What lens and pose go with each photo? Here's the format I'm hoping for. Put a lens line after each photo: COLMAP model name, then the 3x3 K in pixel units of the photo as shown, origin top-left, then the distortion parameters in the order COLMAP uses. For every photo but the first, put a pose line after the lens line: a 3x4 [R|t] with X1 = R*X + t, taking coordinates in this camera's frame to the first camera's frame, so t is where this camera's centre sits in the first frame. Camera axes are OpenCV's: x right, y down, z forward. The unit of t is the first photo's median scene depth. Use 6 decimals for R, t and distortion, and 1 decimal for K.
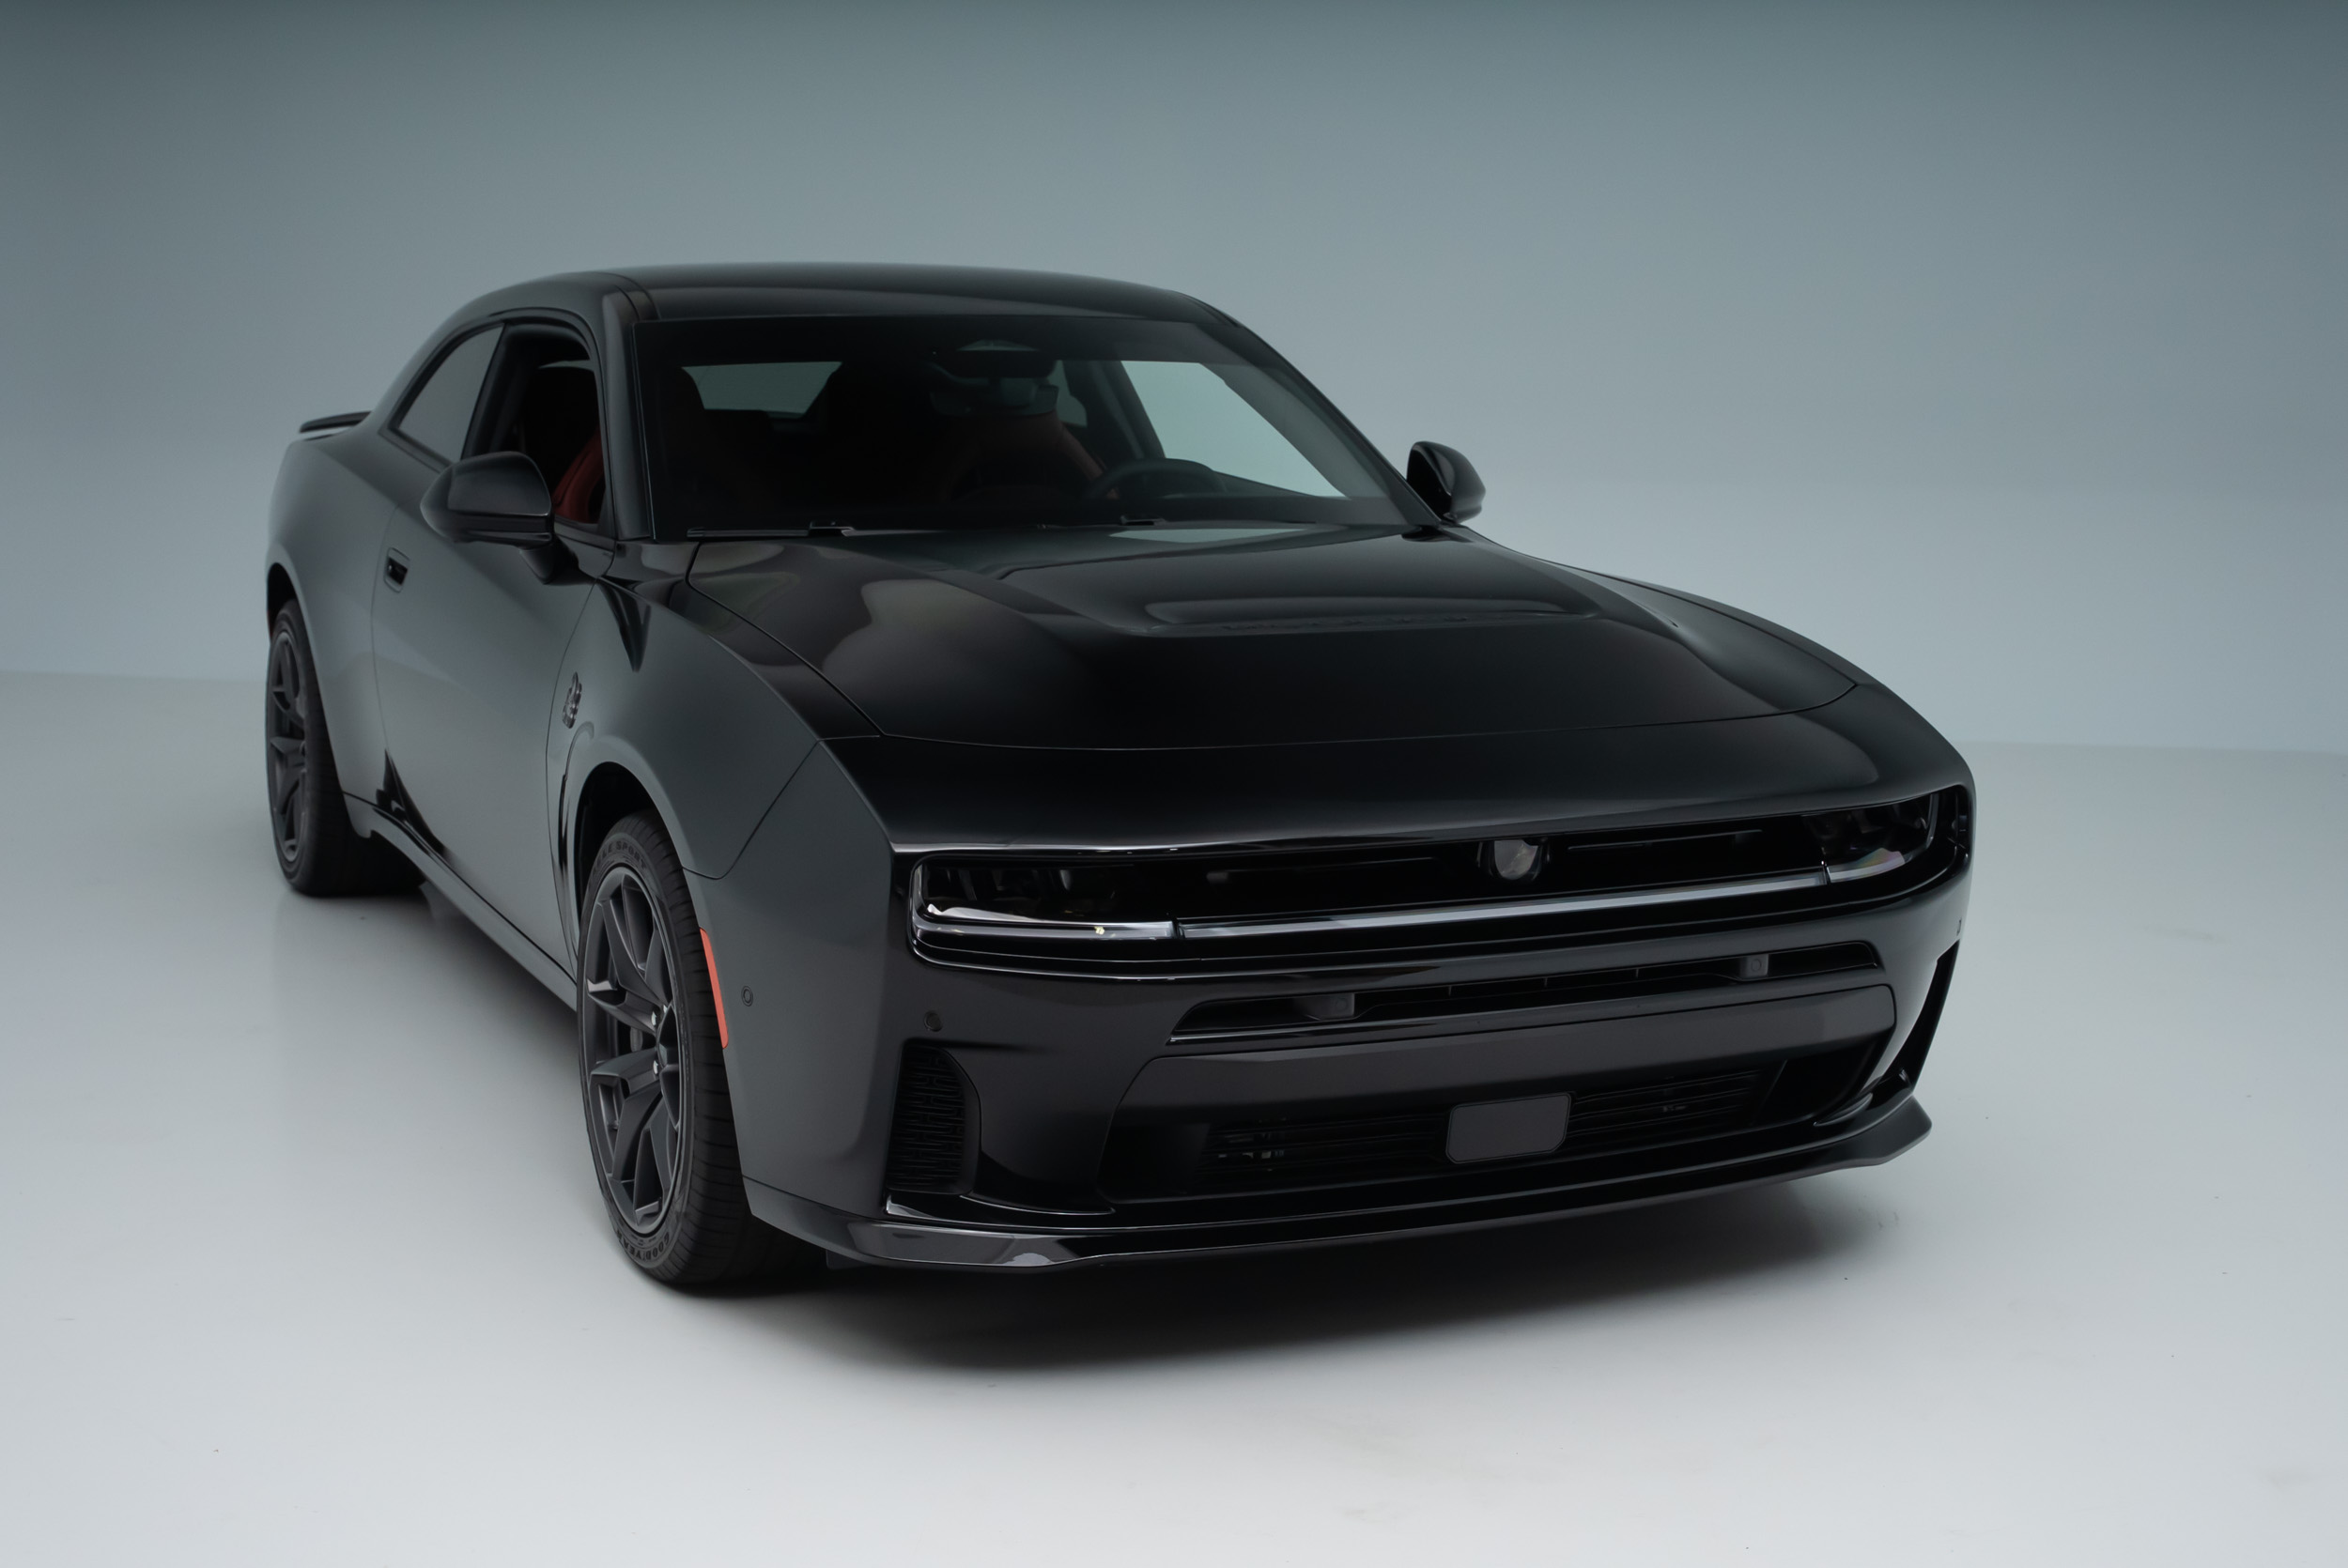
lens RADIAL K [[3146.4, 0, 1198.4], [0, 3146.4, 777.7], [0, 0, 1]] dist [0.112191, 0.000000]
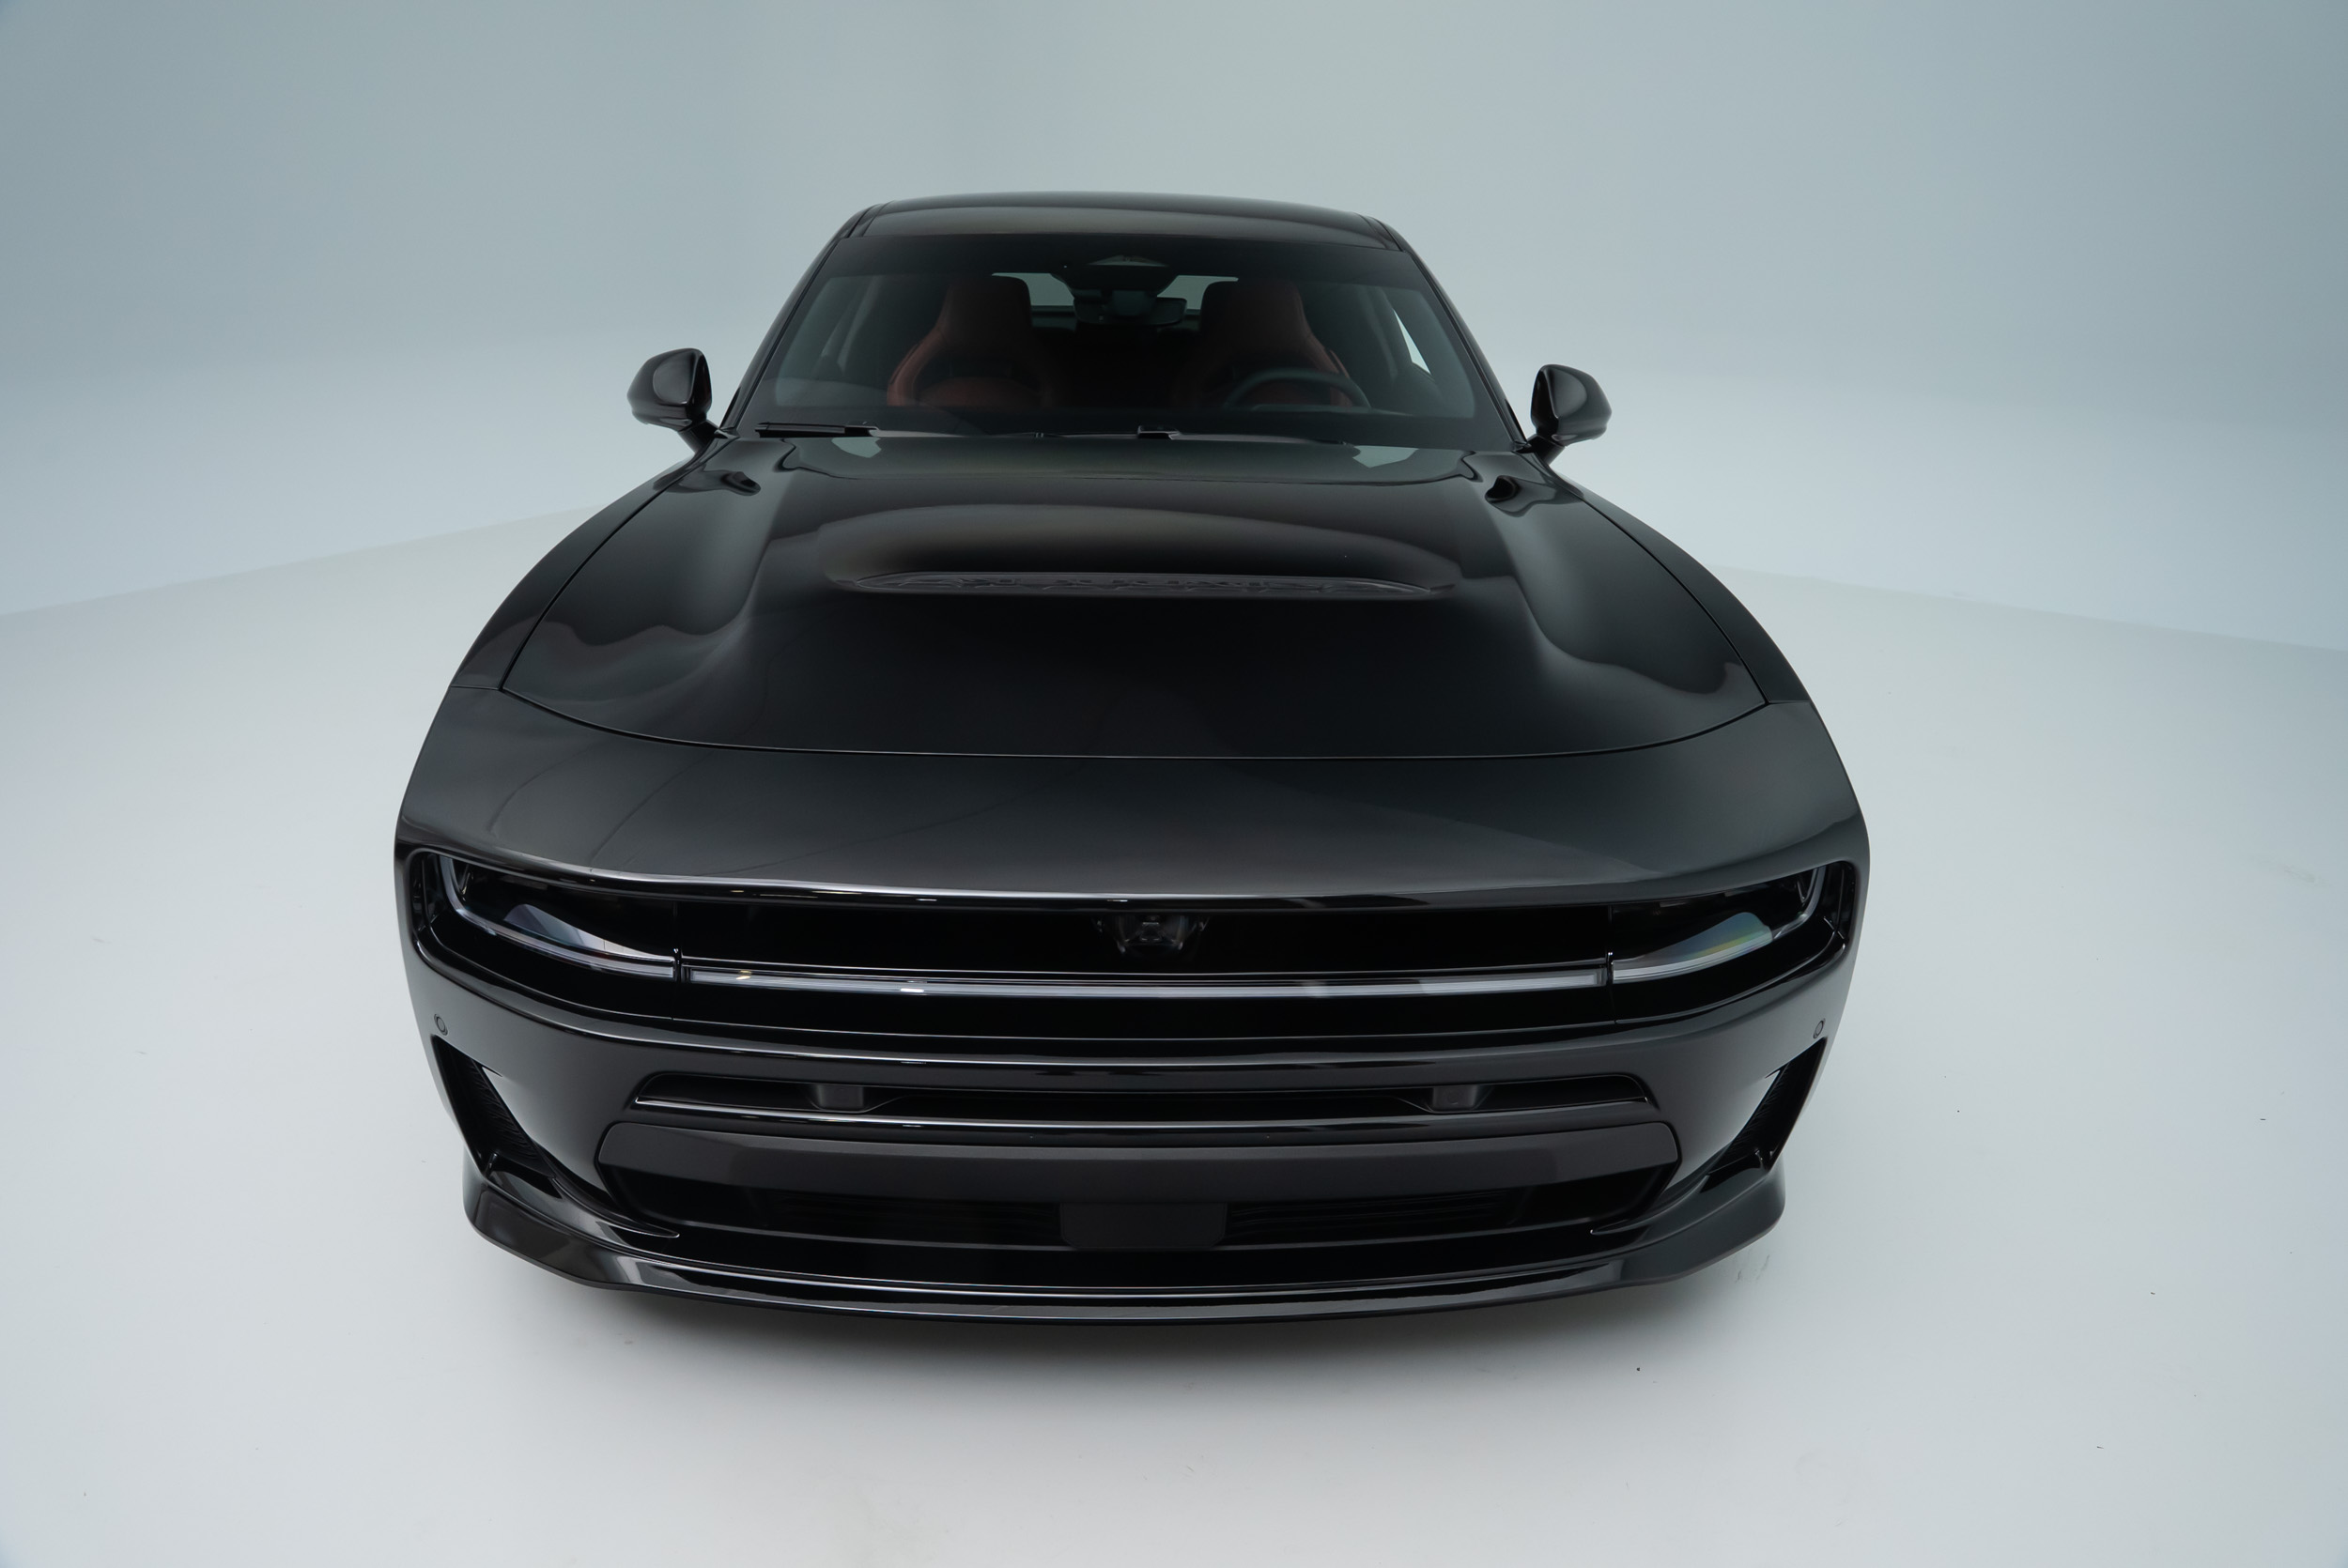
lens RADIAL K [[1614.3, 0, 1193.4], [0, 1614.3, 770.3], [0, 0, 1]] dist [-0.013111, -0.001523]
pose [[0.930482, 0.136218, -0.340070, 0.213061], [-0.078147, 0.980737, 0.179019, -0.076855], [0.357905, -0.139998, 0.923203, 0.546108]]
